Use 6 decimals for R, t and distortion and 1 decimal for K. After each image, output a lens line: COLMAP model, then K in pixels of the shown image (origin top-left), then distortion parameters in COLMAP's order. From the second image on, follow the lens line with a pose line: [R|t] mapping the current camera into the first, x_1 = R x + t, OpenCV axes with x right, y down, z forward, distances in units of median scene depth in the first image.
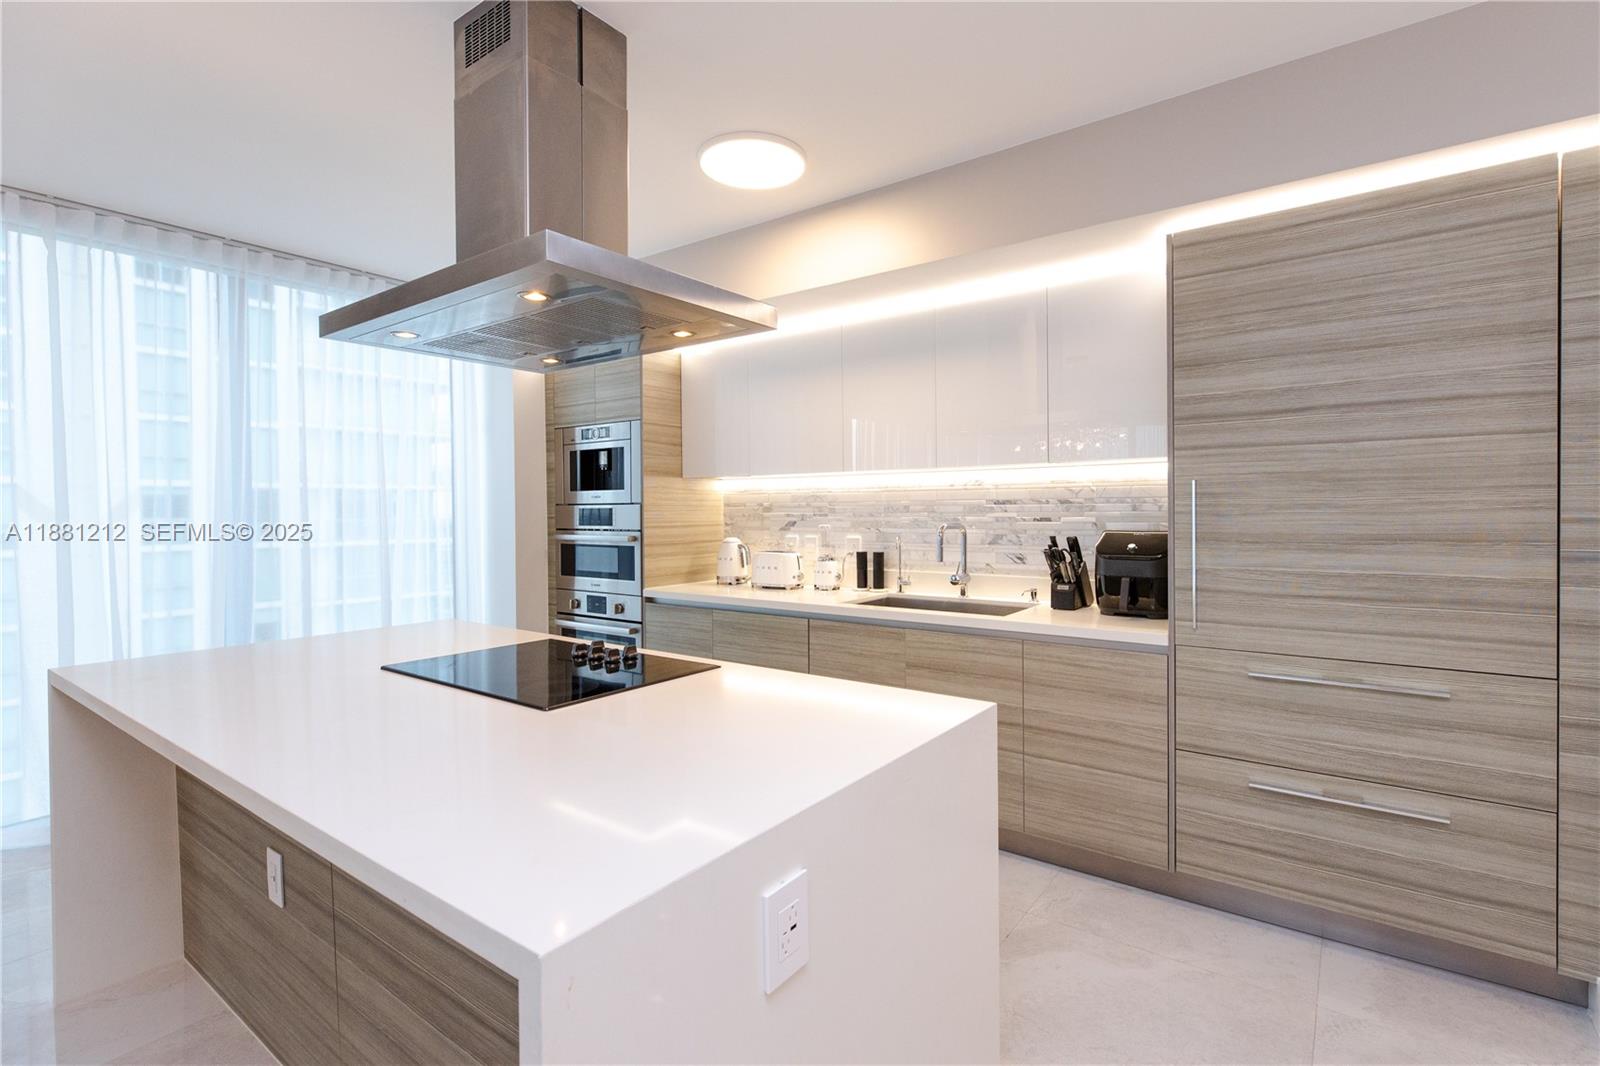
lens RADIAL K [[751.0, 0, 821.7], [0, 751.0, 520.4], [0, 0, 1]] dist [0.001698, -0.000822]
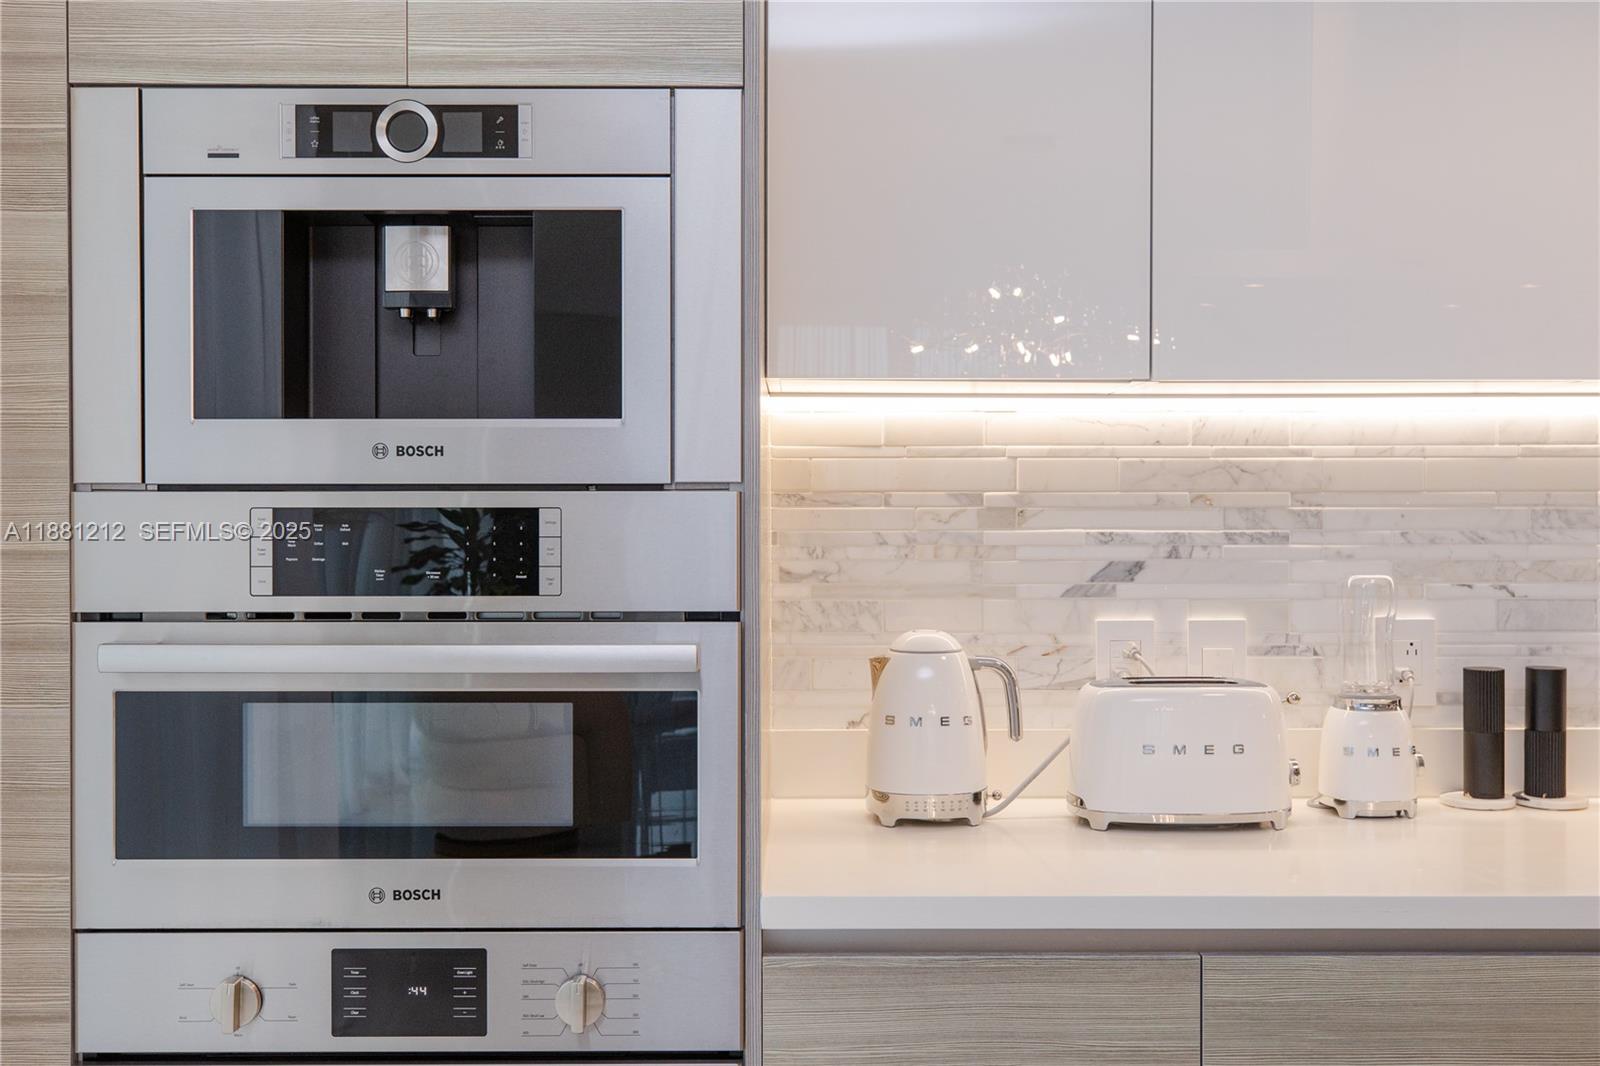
lens RADIAL K [[1673.9, 0, 808.4], [0, 1673.9, 529.5], [0, 0, 1]] dist [-0.001718, 0.000000]
pose [[0.811680, -0.001213, 0.584101, -0.570344], [0.004785, 0.999978, -0.004573, -0.009521], [-0.584083, 0.006506, 0.811668, 0.698533]]
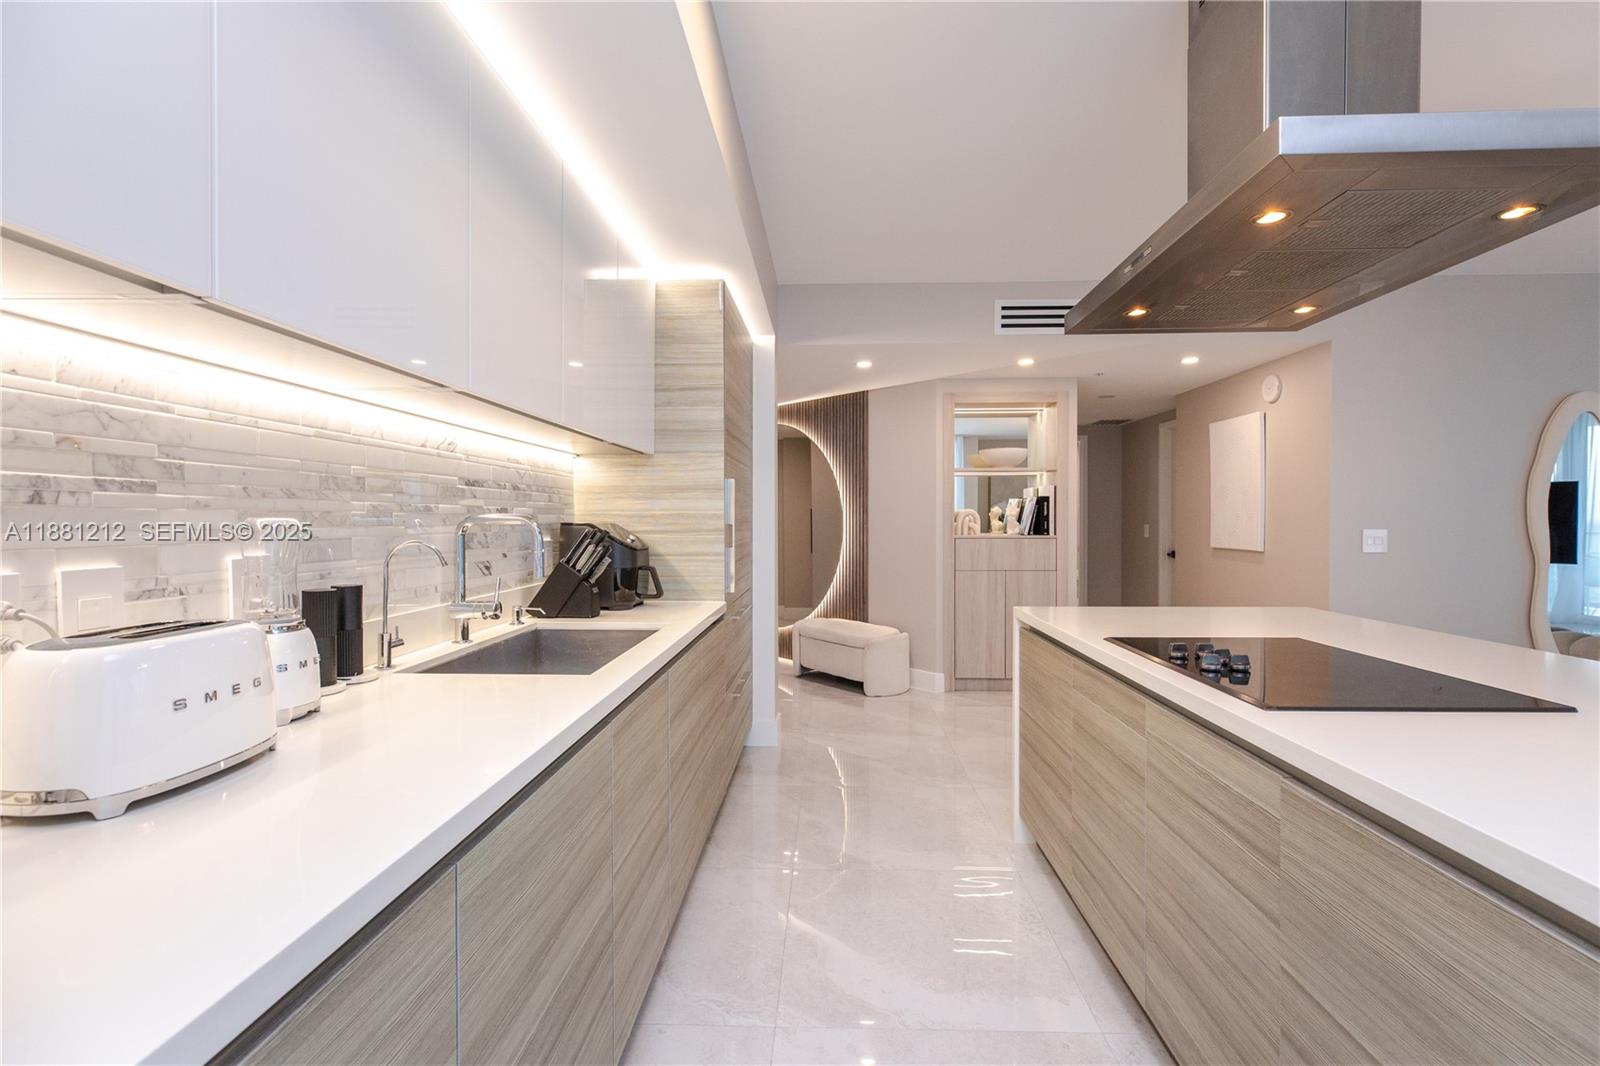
lens RADIAL K [[718.7, 0, 809.3], [0, 718.7, 531.5], [0, 0, 1]] dist [0.004970, 0.000918]
pose [[-0.565472, -0.006341, 0.824743, -0.425531], [0.016979, 0.999669, 0.019327, 0.010333], [-0.824593, 0.024932, -0.565177, 1.097132]]
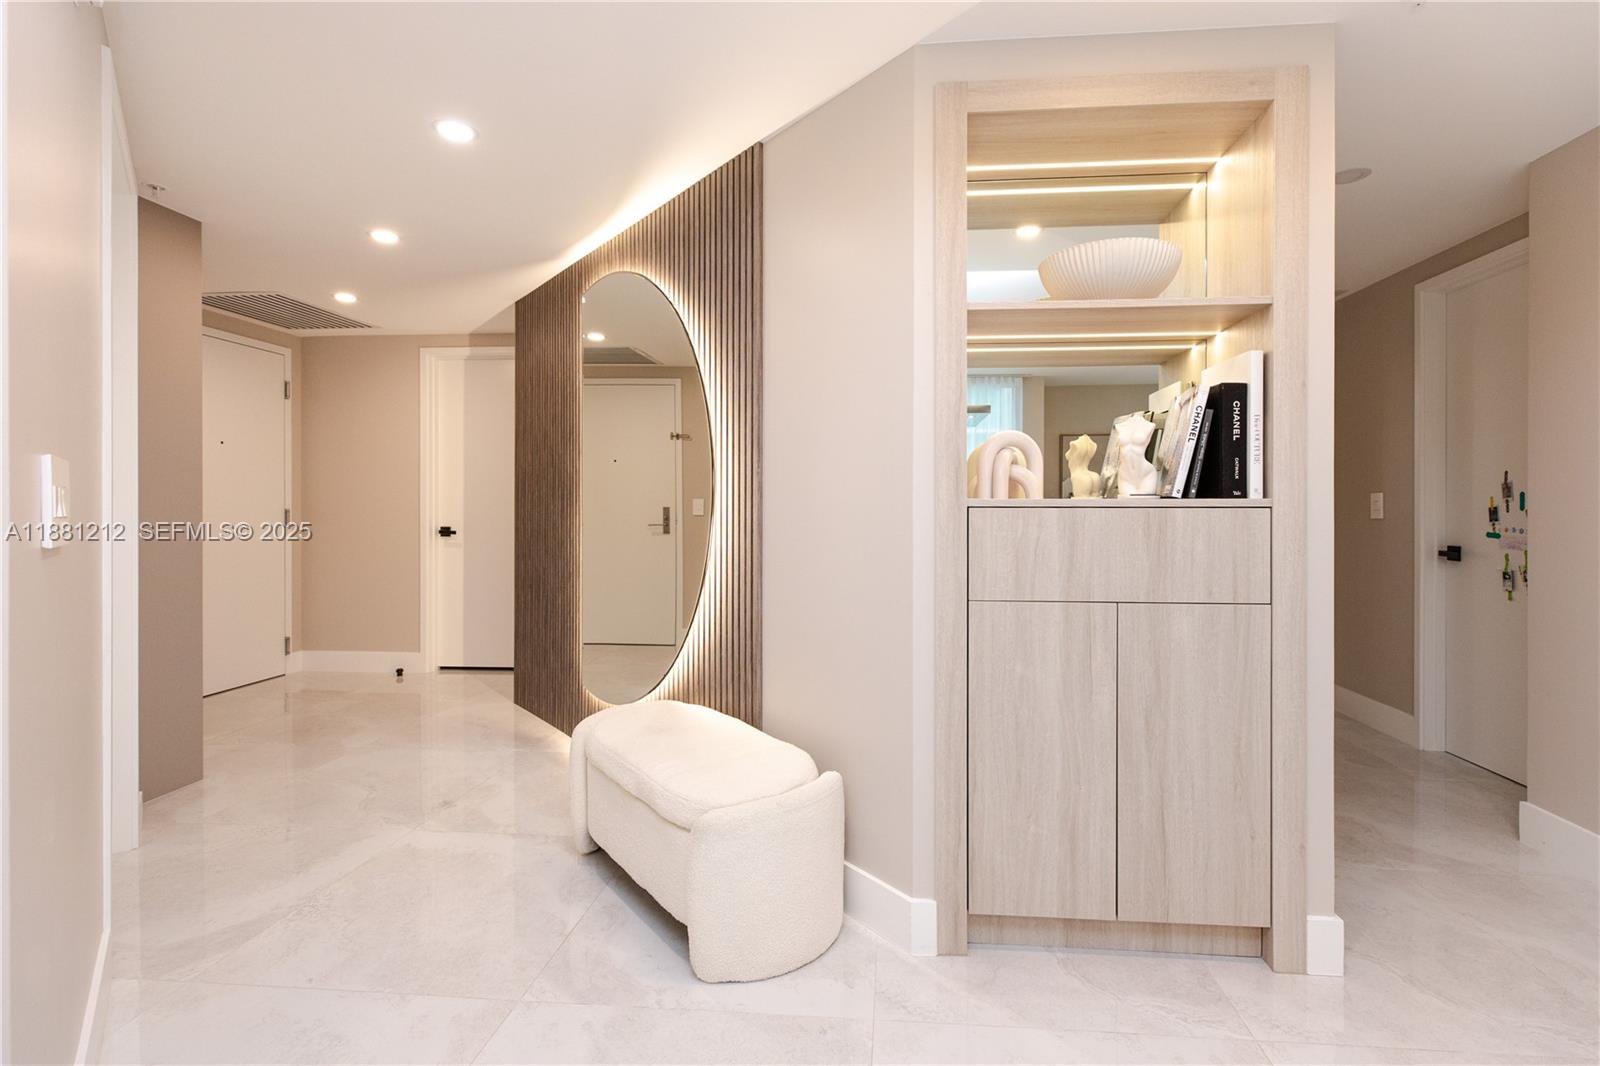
lens RADIAL K [[751.0, 0, 837.2], [0, 751.0, 511.3], [0, 0, 1]] dist [0.001698, -0.000822]
pose [[-0.530485, 0.003962, 0.847685, 0.216376], [0.013951, 0.999894, 0.004058, 0.057225], [-0.847580, 0.013979, -0.530484, 0.382228]]
